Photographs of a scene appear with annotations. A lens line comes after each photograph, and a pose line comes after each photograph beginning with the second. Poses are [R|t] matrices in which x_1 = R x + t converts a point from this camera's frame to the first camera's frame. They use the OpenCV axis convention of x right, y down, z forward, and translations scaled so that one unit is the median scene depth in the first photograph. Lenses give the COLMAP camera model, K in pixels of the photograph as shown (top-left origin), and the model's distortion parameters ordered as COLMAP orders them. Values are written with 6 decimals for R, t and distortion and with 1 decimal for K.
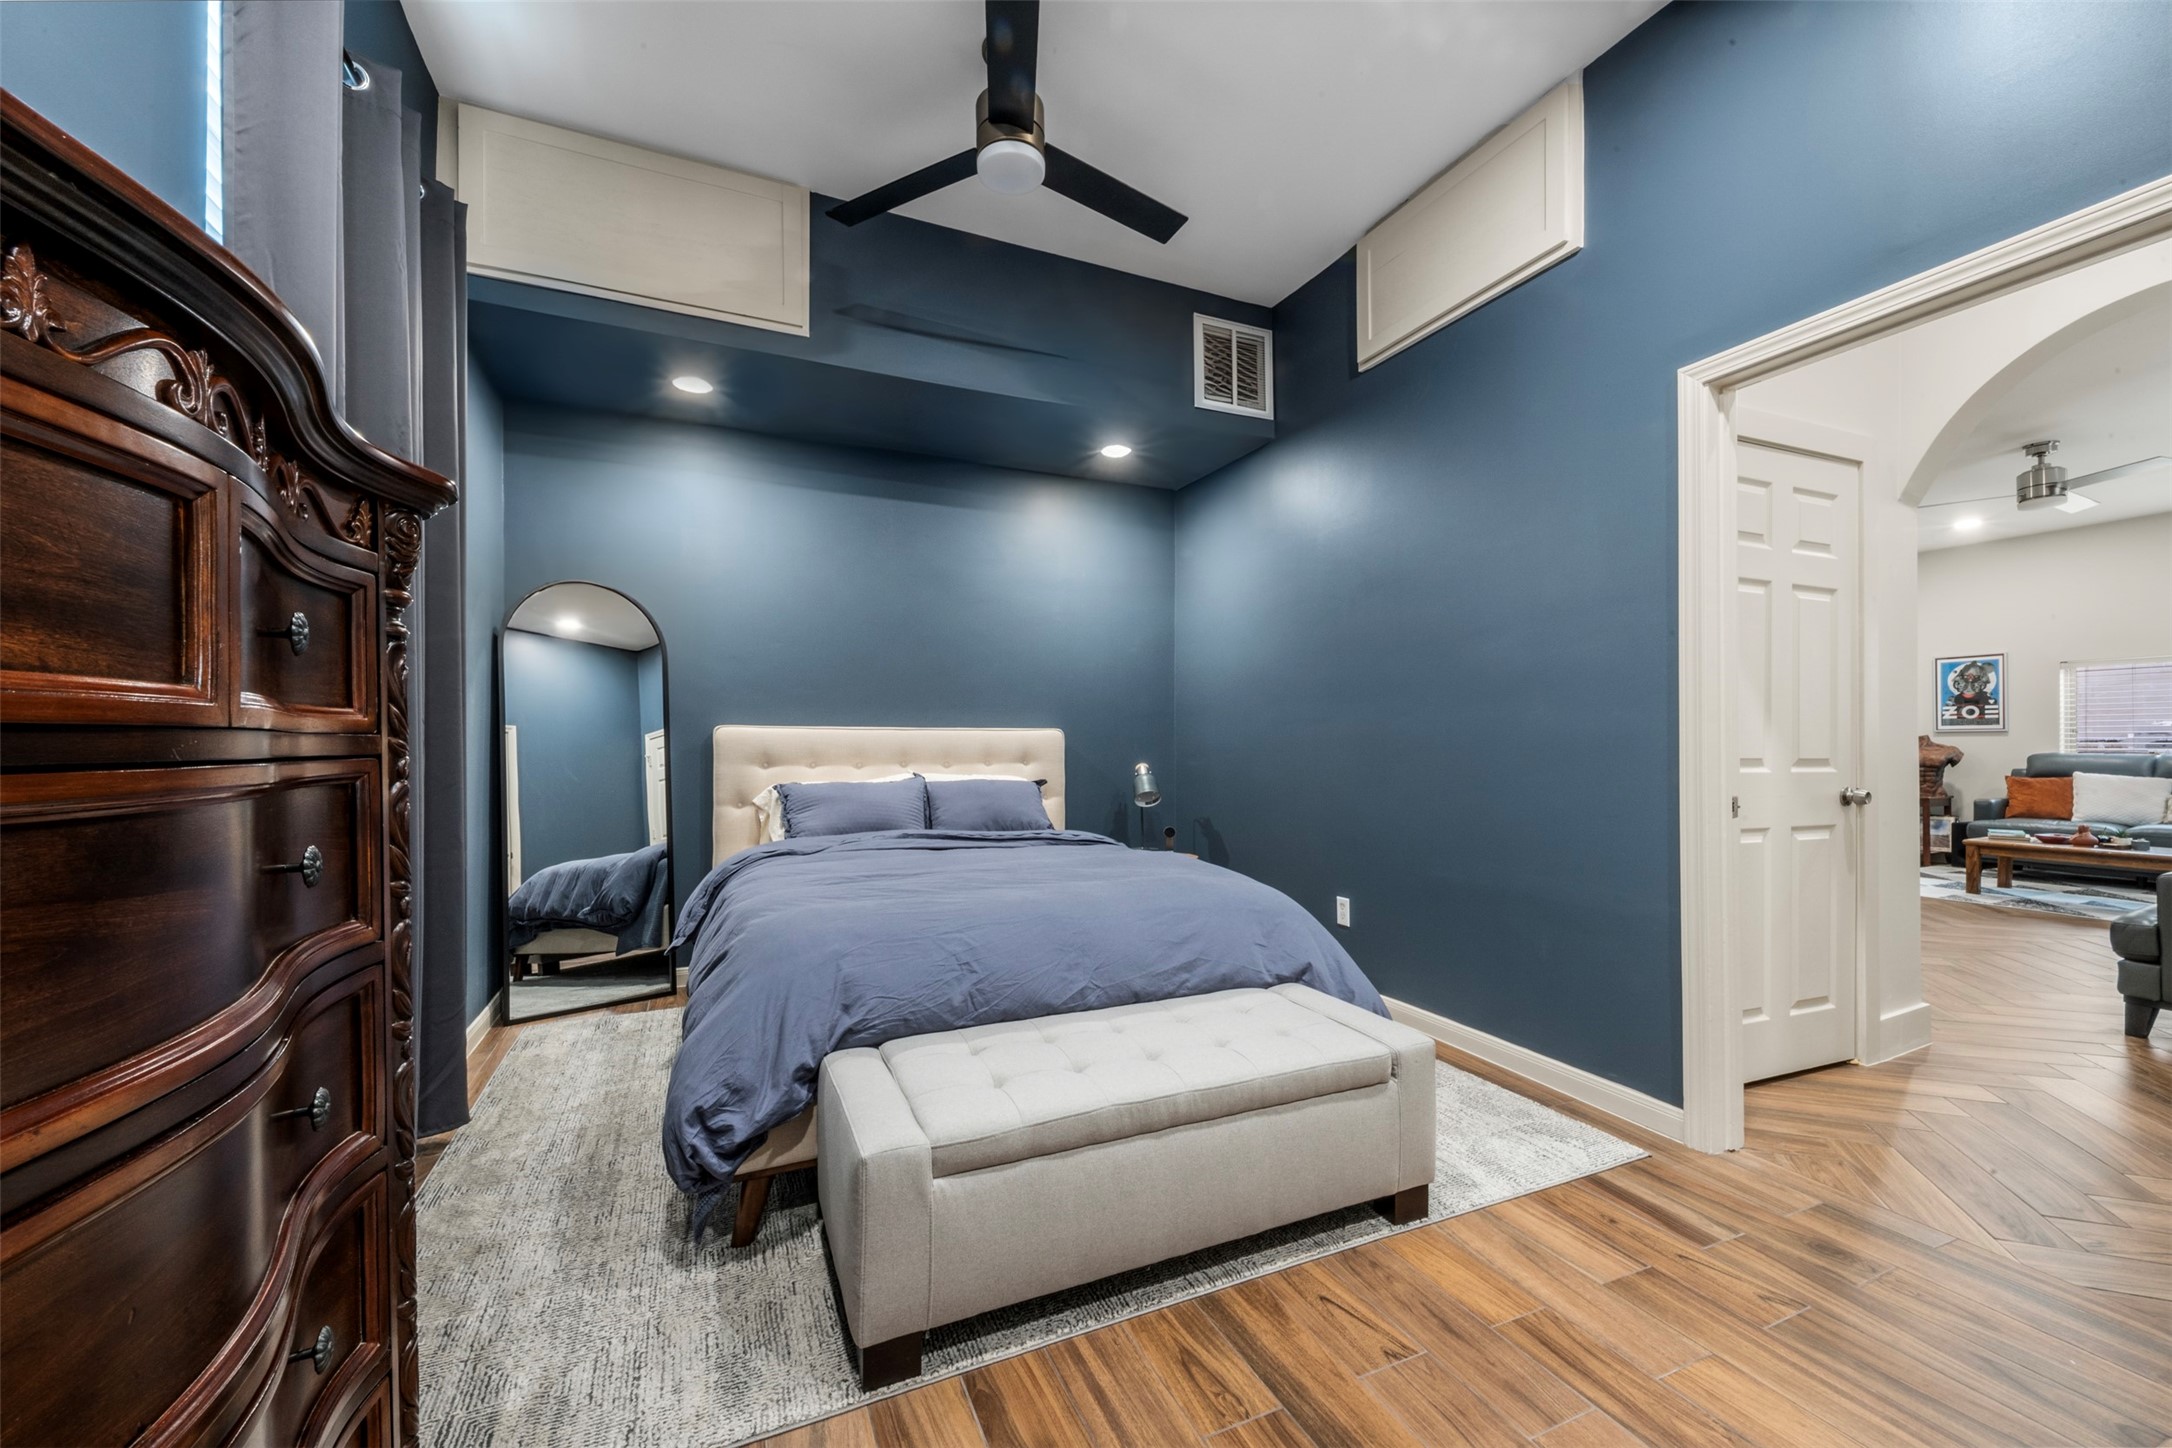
lens RADIAL K [[842.1, 0, 1094.2], [0, 842.1, 739.8], [0, 0, 1]] dist [0.001109, -0.000046]
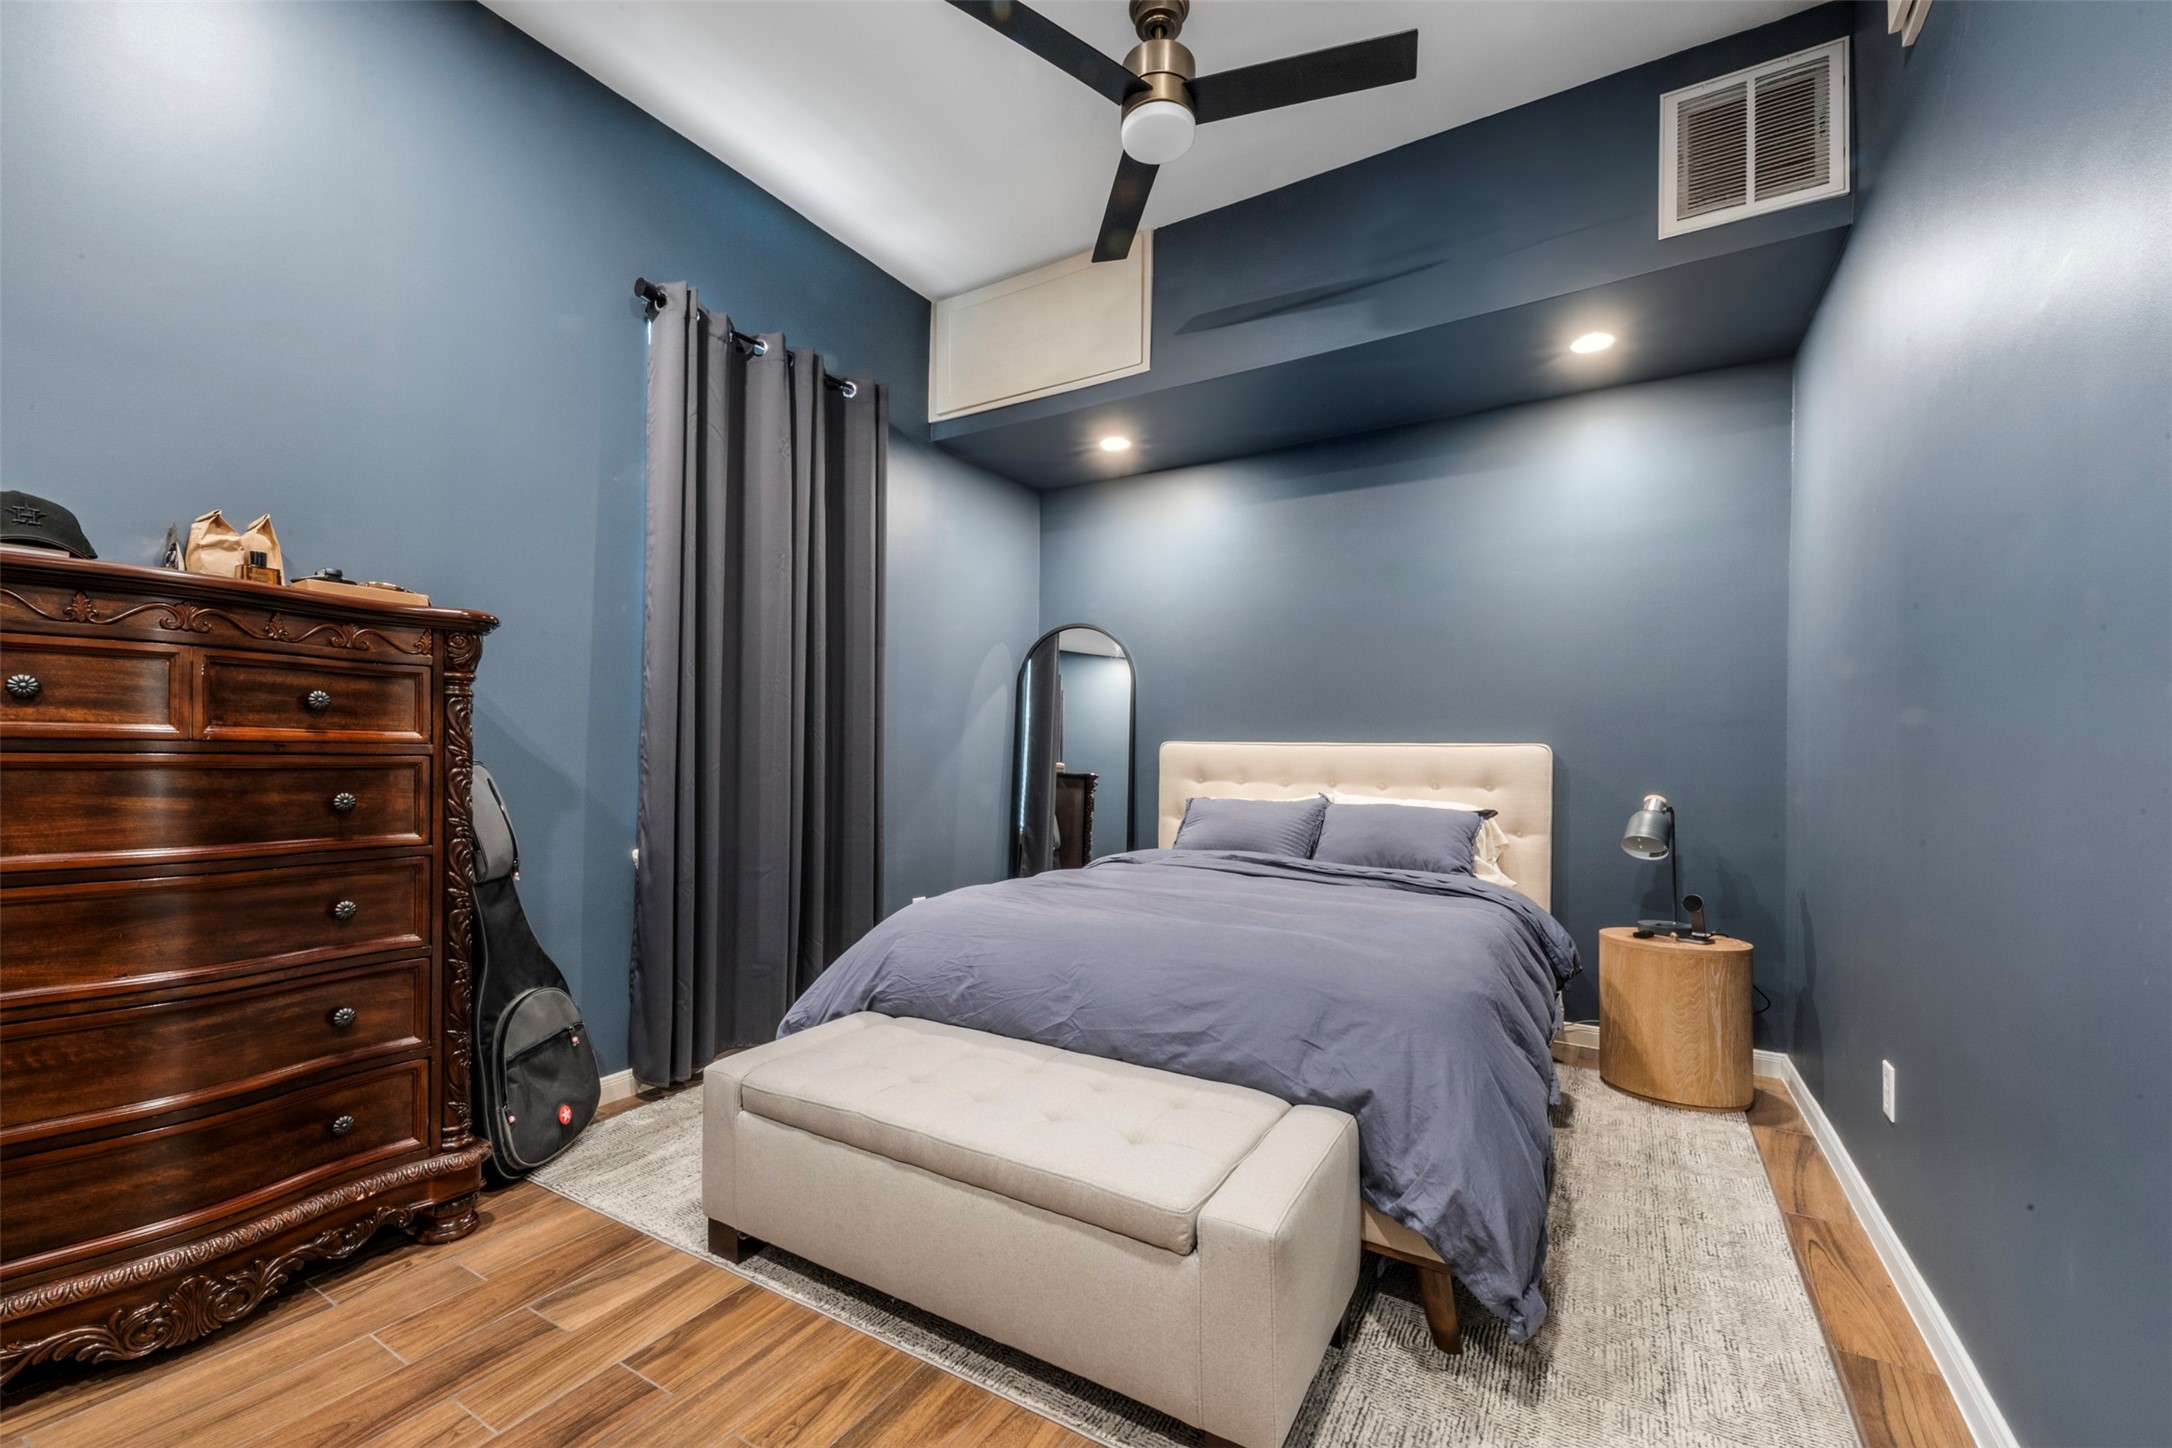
lens RADIAL K [[890.3, 0, 1079.2], [0, 890.3, 757.1], [0, 0, 1]] dist [-0.000348, -0.000068]
pose [[0.565386, 0.005585, -0.824808, 0.746173], [-0.009135, 0.999958, 0.000509, 0.003710], [0.824776, 0.007247, 0.565413, 0.436066]]
